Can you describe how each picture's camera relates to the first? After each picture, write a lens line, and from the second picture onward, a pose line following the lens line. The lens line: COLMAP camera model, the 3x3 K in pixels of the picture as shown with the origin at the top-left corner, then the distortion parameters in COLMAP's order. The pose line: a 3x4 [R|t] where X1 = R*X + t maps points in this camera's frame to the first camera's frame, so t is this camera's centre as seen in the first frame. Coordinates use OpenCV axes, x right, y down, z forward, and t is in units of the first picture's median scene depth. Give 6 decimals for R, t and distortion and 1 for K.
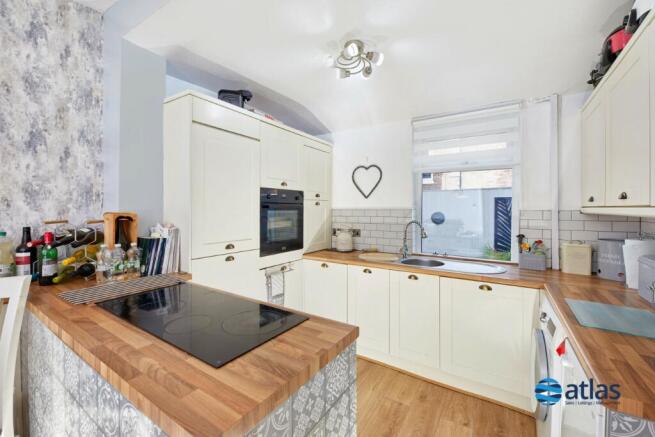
lens RADIAL K [[269.3, 0, 330.3], [0, 269.3, 213.1], [0, 0, 1]] dist [-0.000503, -0.000040]
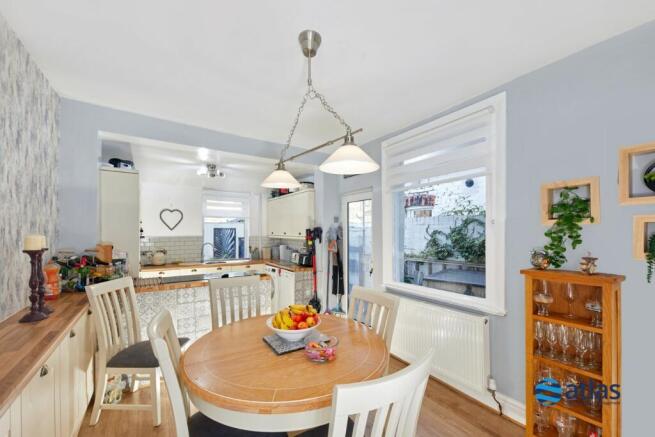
lens RADIAL K [[269.3, 0, 323.1], [0, 269.3, 235.4], [0, 0, 1]] dist [-0.000503, -0.000040]
pose [[0.412560, -0.016300, 0.910785, -1.031071], [0.015108, 0.999825, 0.011050, -0.030832], [-0.910805, 0.009201, 0.412734, -0.509498]]
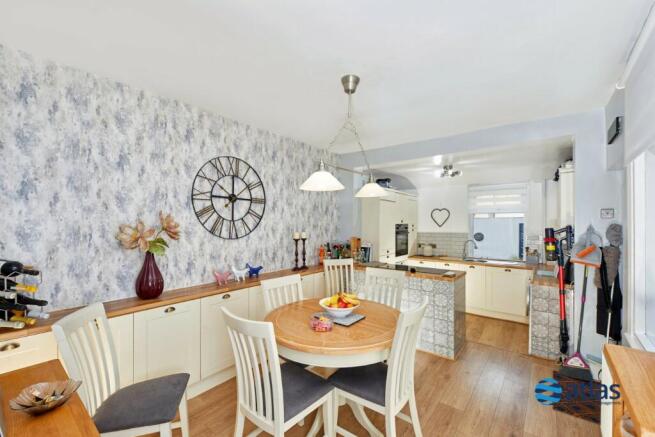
lens RADIAL K [[278.2, 0, 324.1], [0, 278.2, 222.8], [0, 0, 1]] dist [0.001216, -0.000436]
pose [[0.994510, -0.001908, -0.104624, -0.486716], [0.000161, 0.999861, -0.016698, -0.056780], [0.104642, 0.016590, 0.994372, -1.025328]]
